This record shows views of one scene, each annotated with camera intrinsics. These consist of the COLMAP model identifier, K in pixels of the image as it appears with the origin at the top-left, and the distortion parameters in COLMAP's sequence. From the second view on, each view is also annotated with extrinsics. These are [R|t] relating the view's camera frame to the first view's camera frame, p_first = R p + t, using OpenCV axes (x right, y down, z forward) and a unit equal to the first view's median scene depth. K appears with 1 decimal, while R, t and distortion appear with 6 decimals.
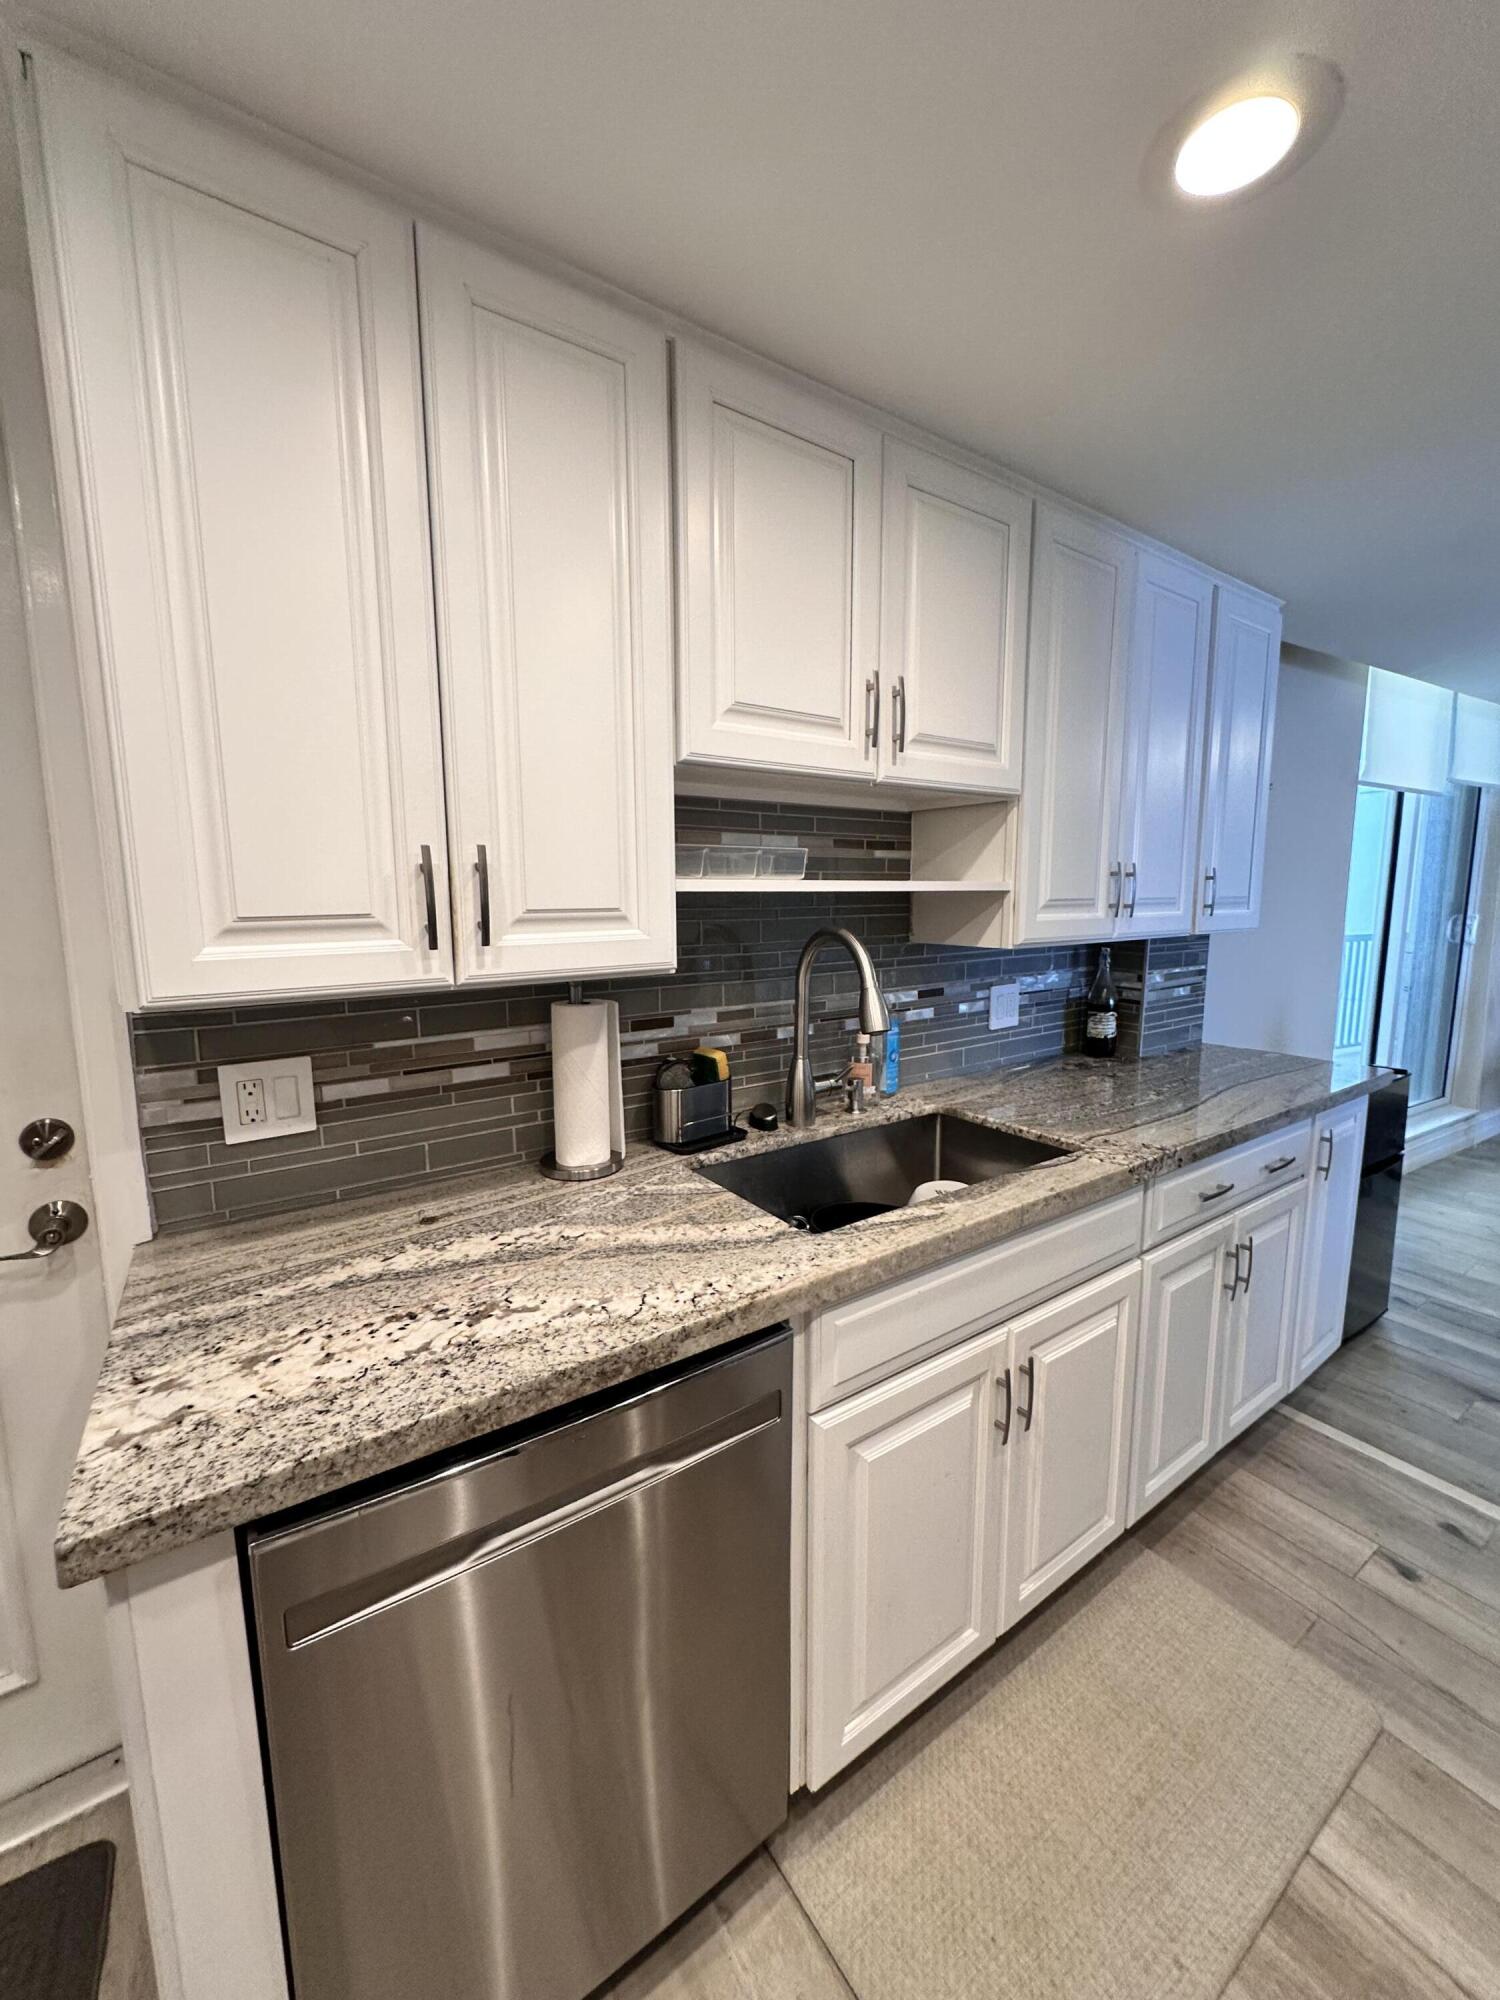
lens RADIAL K [[796.9, 0, 748.9], [0, 796.9, 1000.7], [0, 0, 1]] dist [-0.004535, 0.001102]
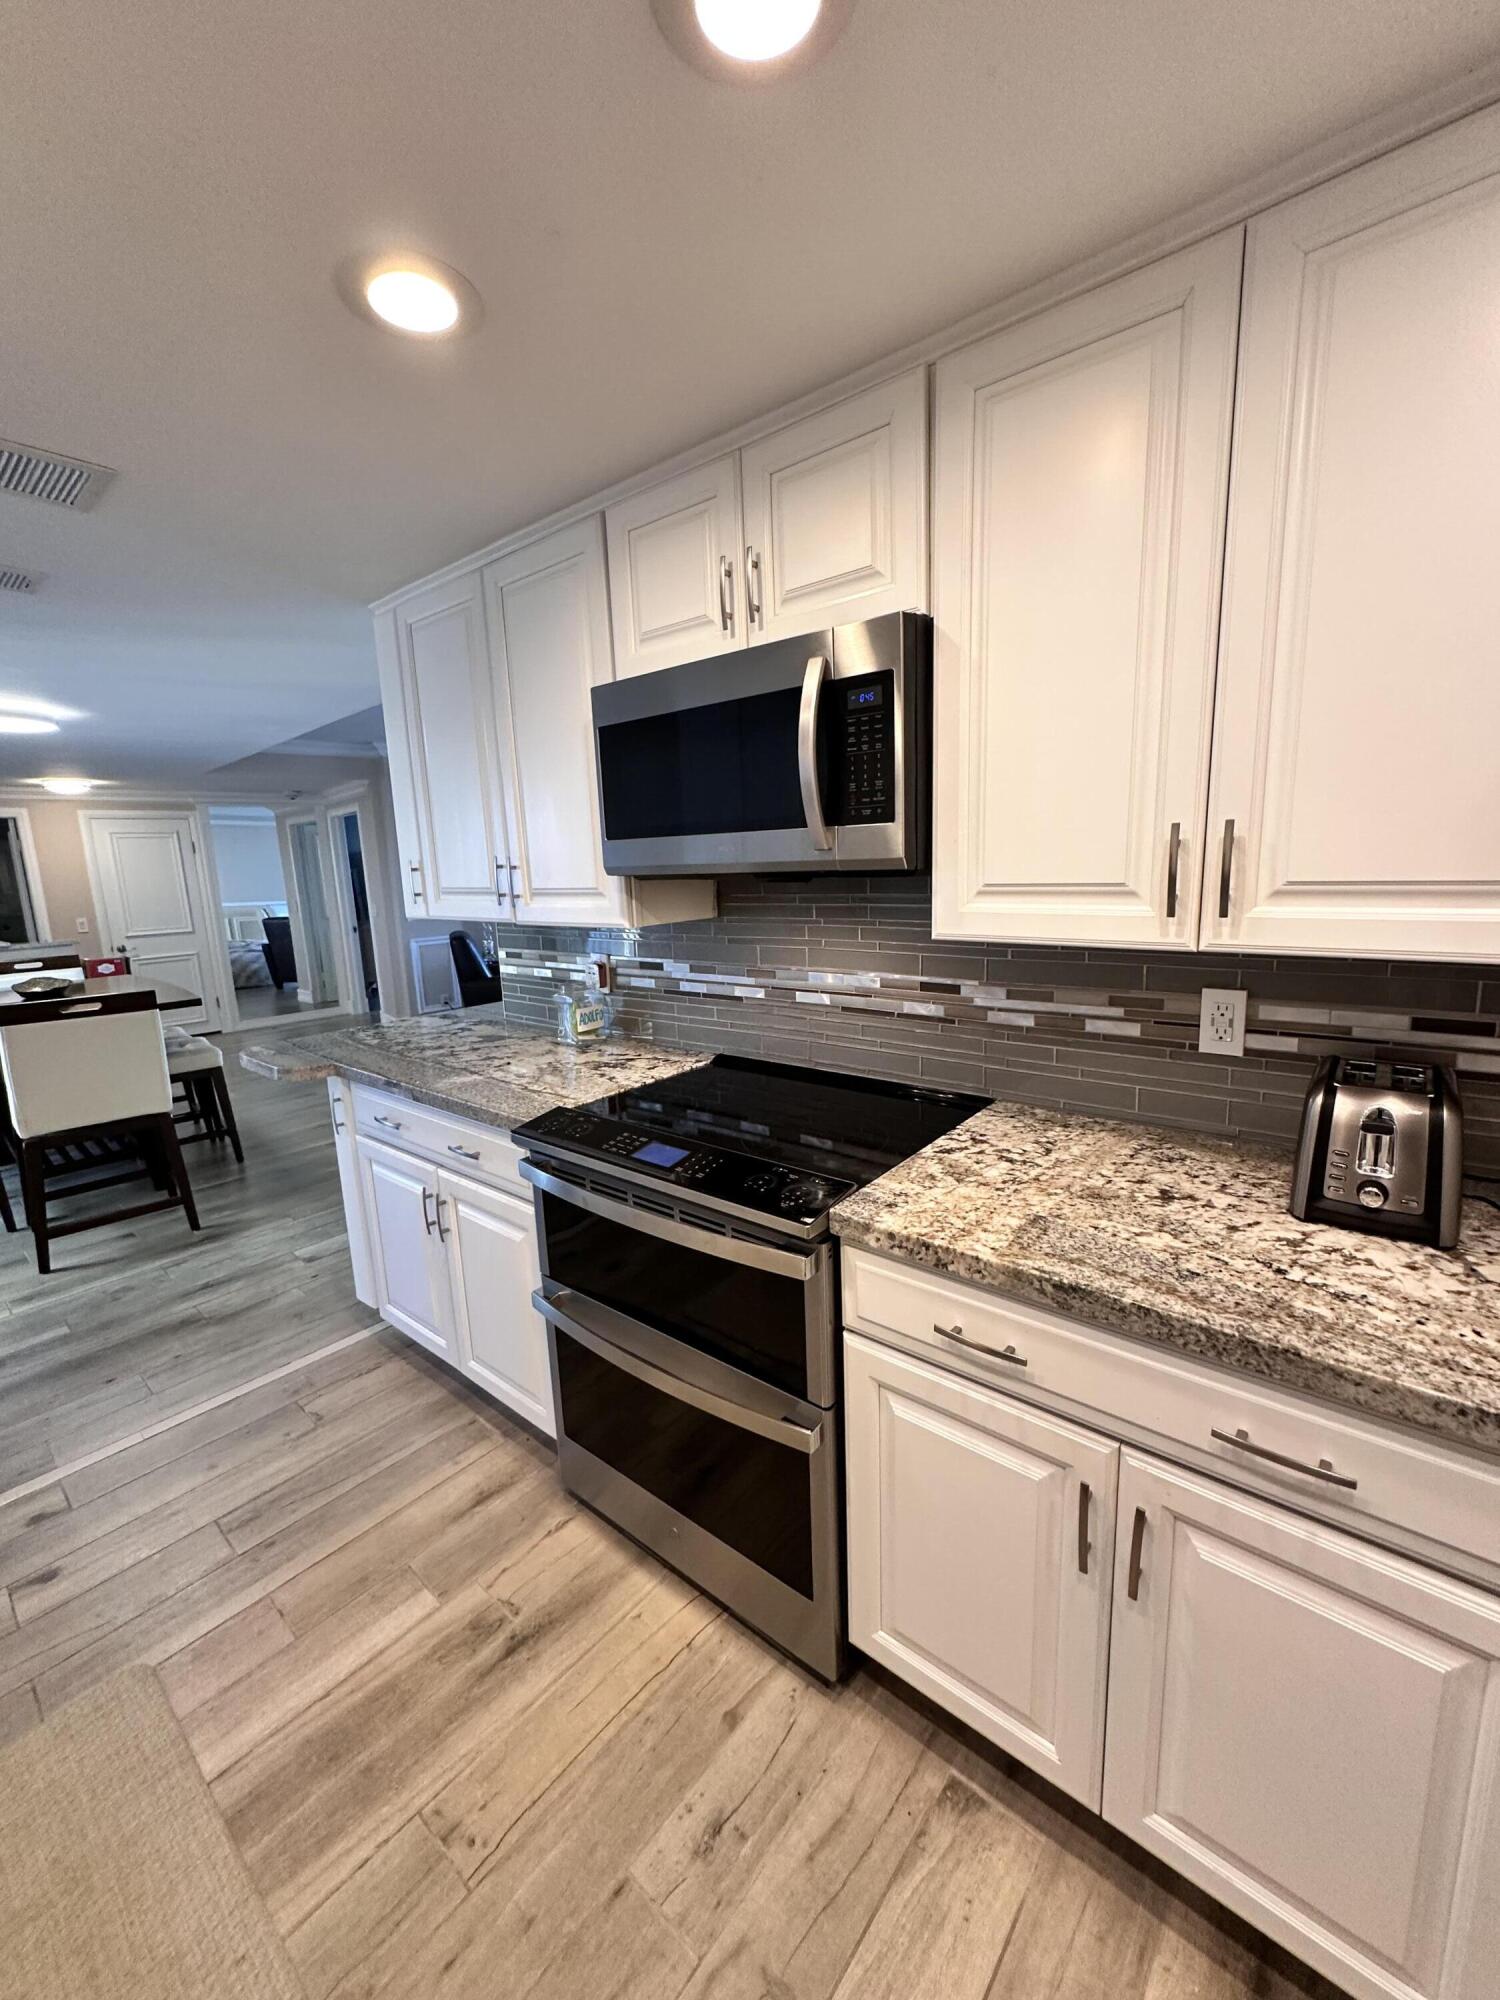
lens RADIAL K [[796.9, 0, 748.6], [0, 796.9, 1000.0], [0, 0, 1]] dist [-0.004535, 0.001102]
pose [[-0.262687, -0.155813, 0.952217, -0.270645], [0.172482, 0.963397, 0.205224, -0.045319], [-0.949340, 0.218150, -0.226197, 0.228893]]
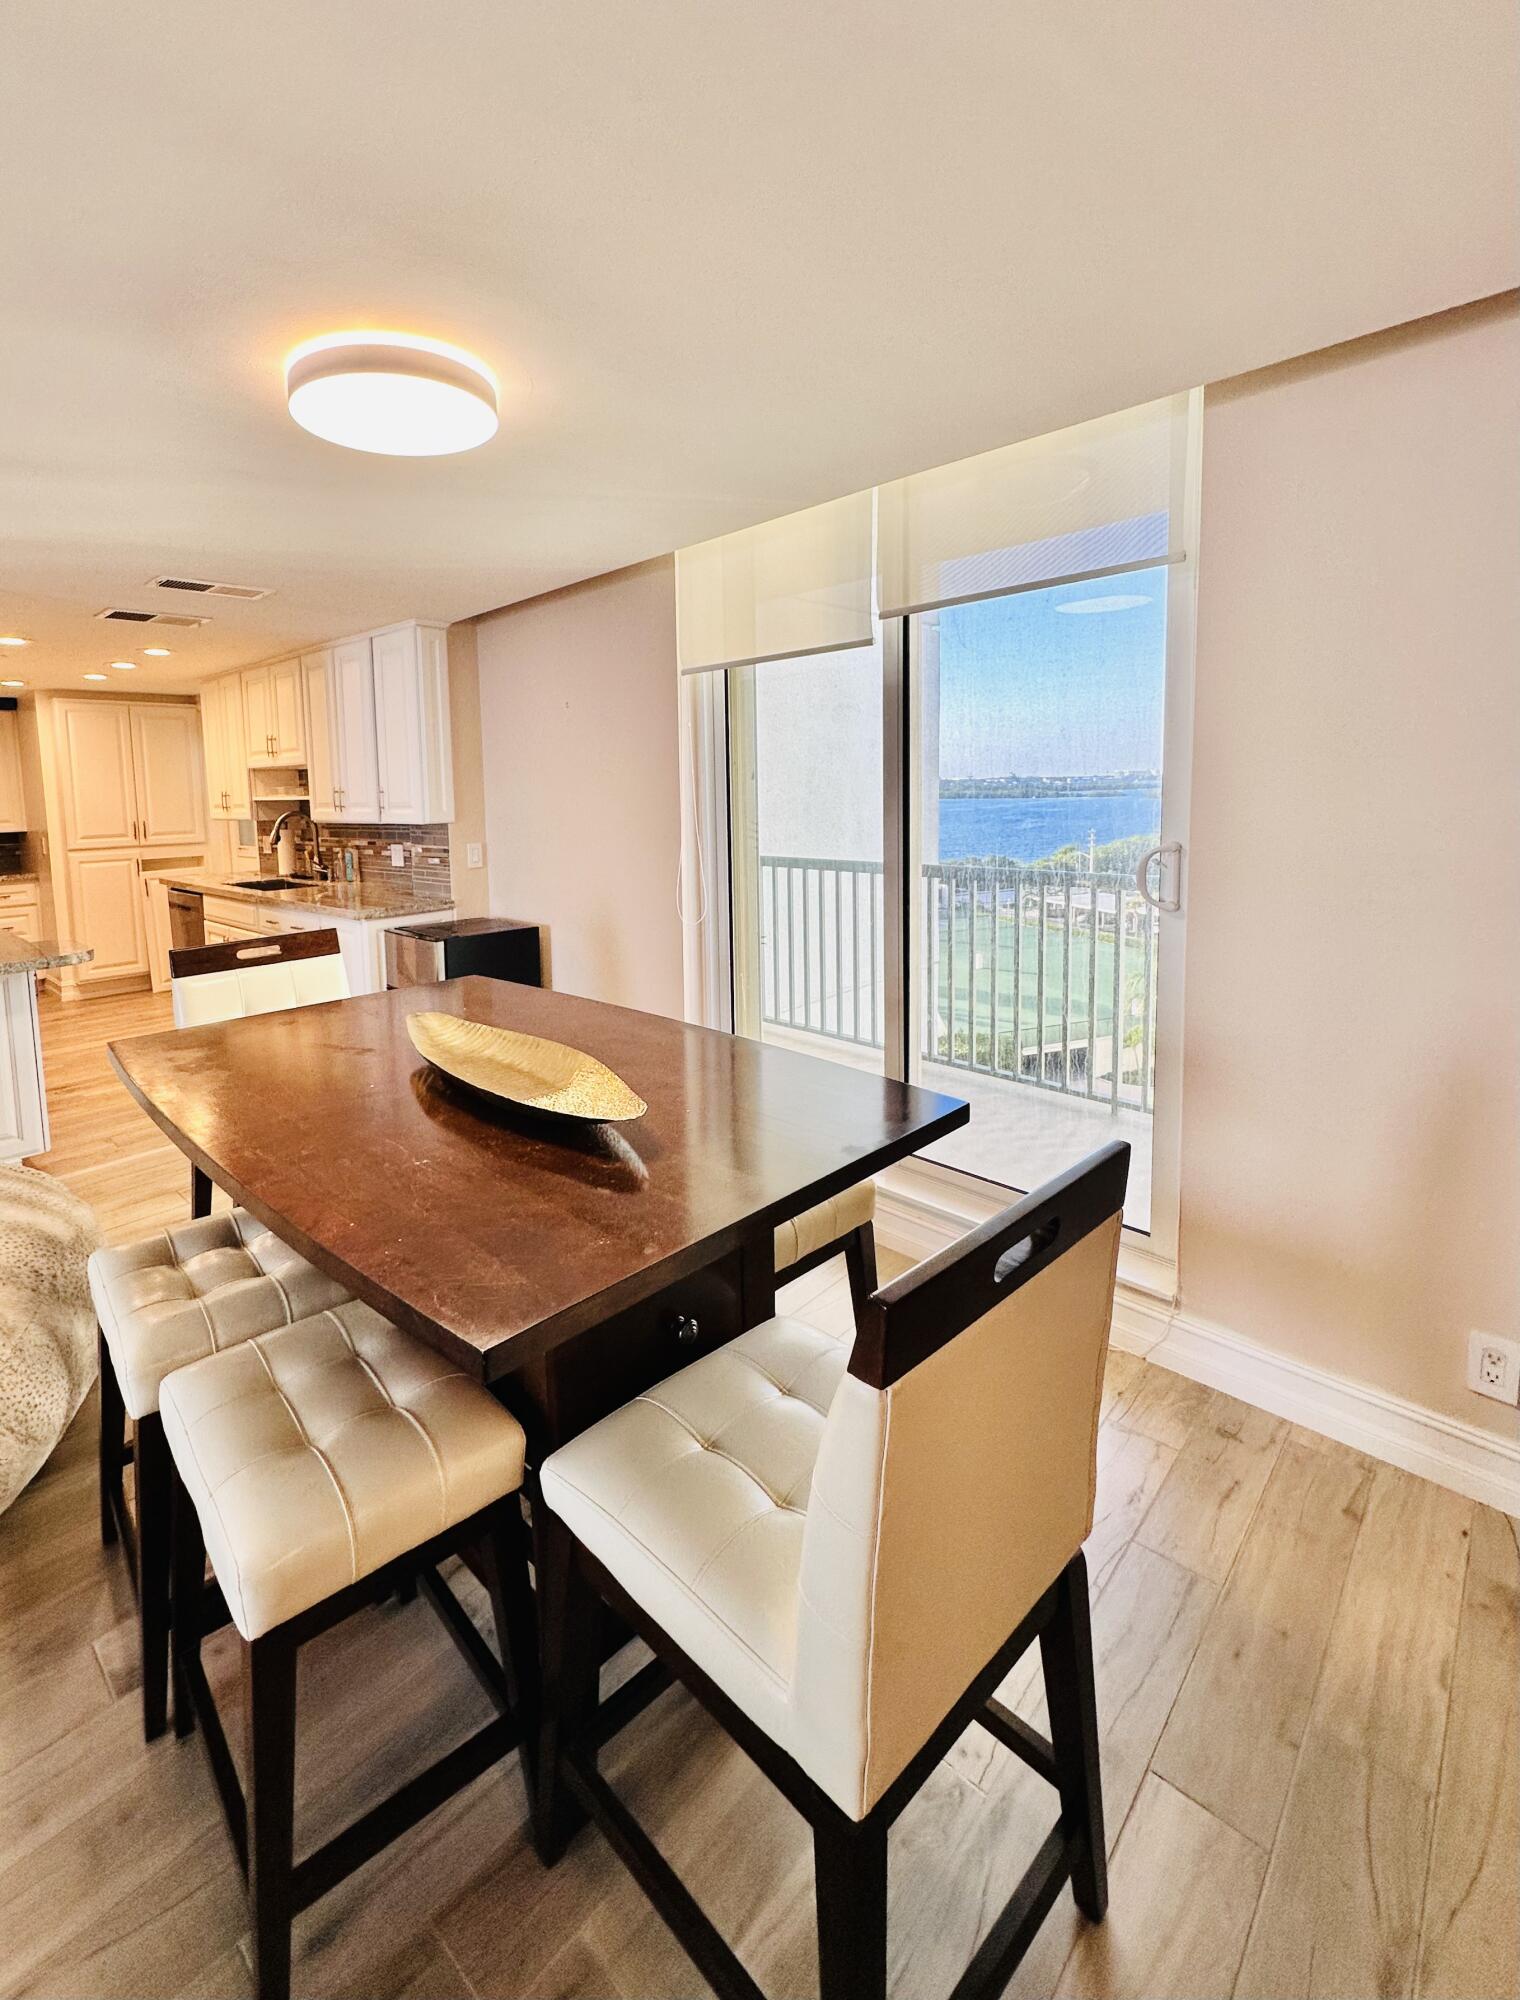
lens RADIAL K [[900.7, 0, 673.9], [0, 900.7, 872.6], [0, 0, 1]] dist [-0.005596, 0.001089]
pose [[0.191882, 0.093746, -0.976930, 3.726074], [-0.109520, 0.991255, 0.073610, -0.268321], [0.975288, 0.092868, 0.200471, 1.723065]]
